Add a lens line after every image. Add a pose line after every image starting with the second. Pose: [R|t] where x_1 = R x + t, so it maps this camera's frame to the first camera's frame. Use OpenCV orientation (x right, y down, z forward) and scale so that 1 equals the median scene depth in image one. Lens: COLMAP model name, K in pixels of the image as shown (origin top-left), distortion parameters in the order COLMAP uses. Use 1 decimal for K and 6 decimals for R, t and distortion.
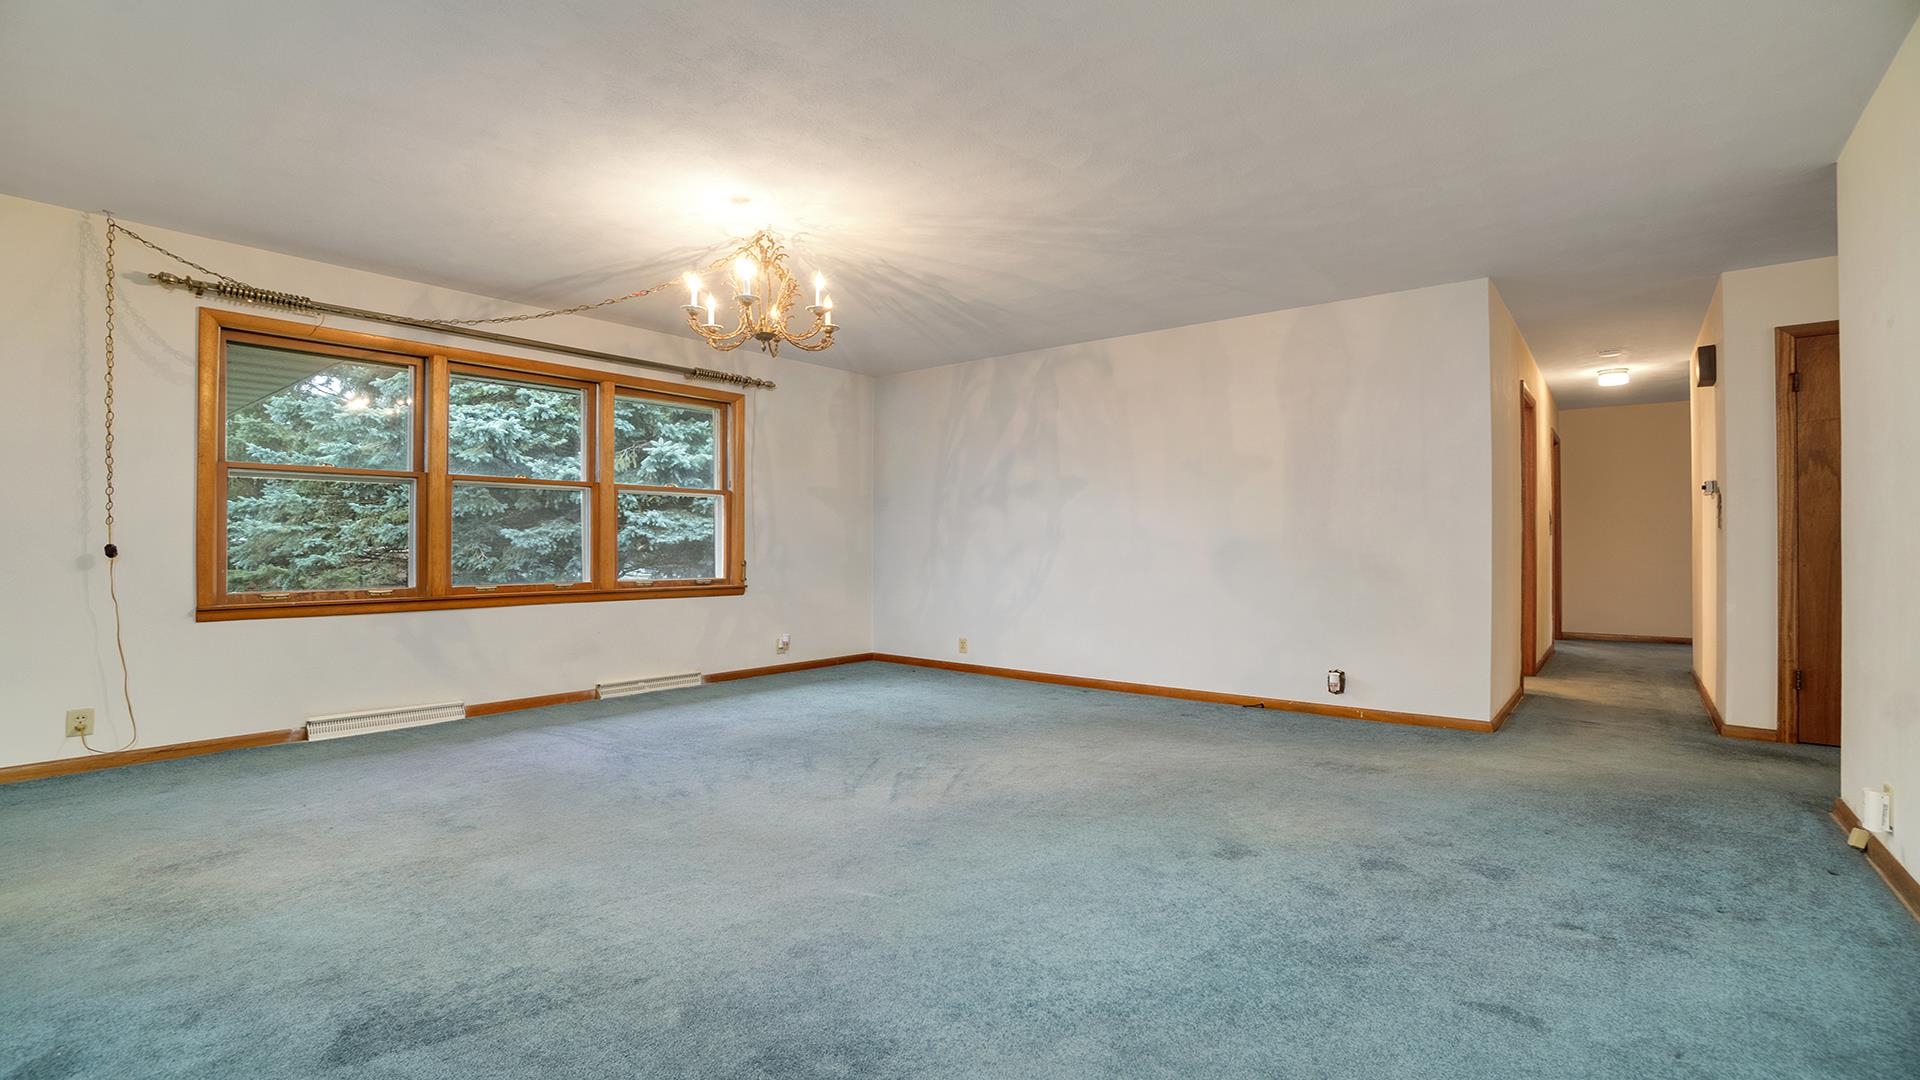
lens RADIAL K [[894.8, 0, 969.6], [0, 894.8, 541.7], [0, 0, 1]] dist [-0.002093, 0.000011]
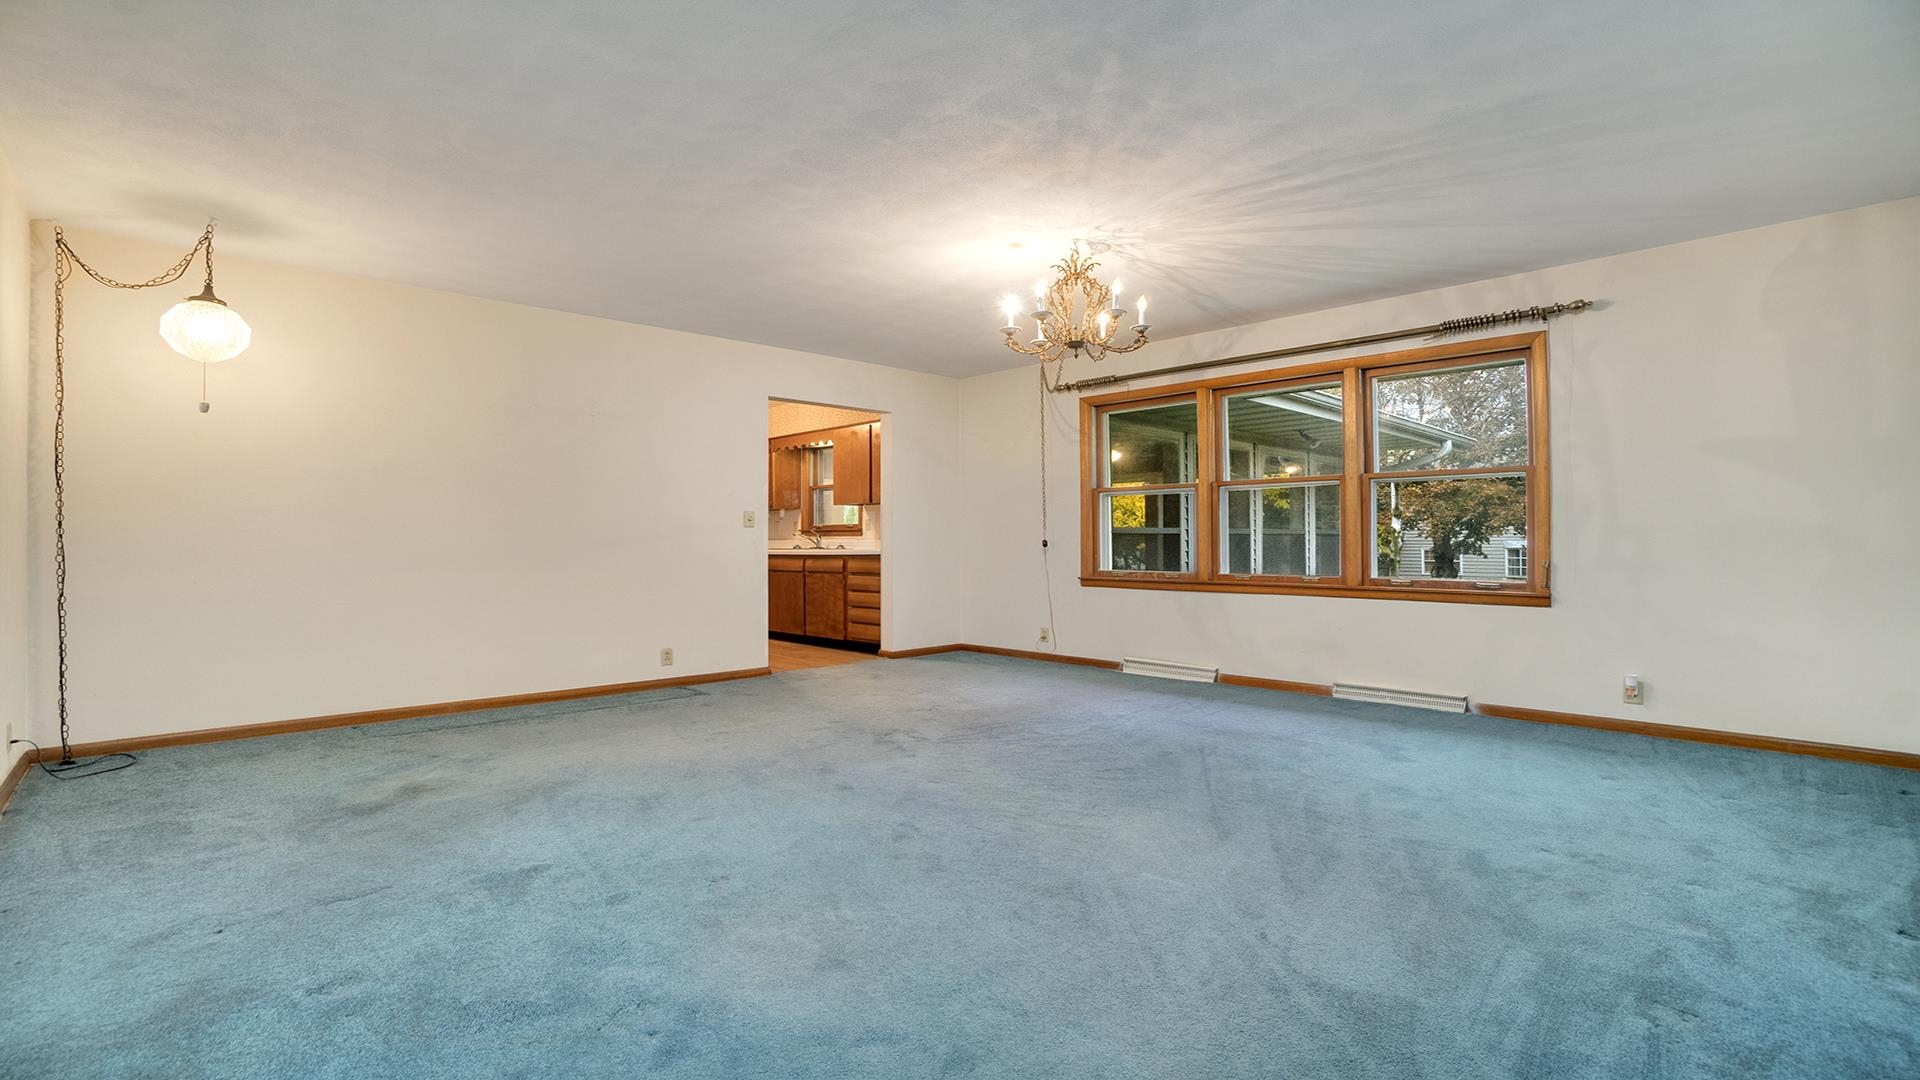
lens RADIAL K [[894.8, 0, 969.6], [0, 894.8, 541.7], [0, 0, 1]] dist [-0.002093, 0.000011]
pose [[-0.113779, 0.003530, -0.993500, 0.680781], [0.008953, 0.999957, 0.002528, 0.000113], [0.993466, -0.008607, -0.113805, 0.810680]]
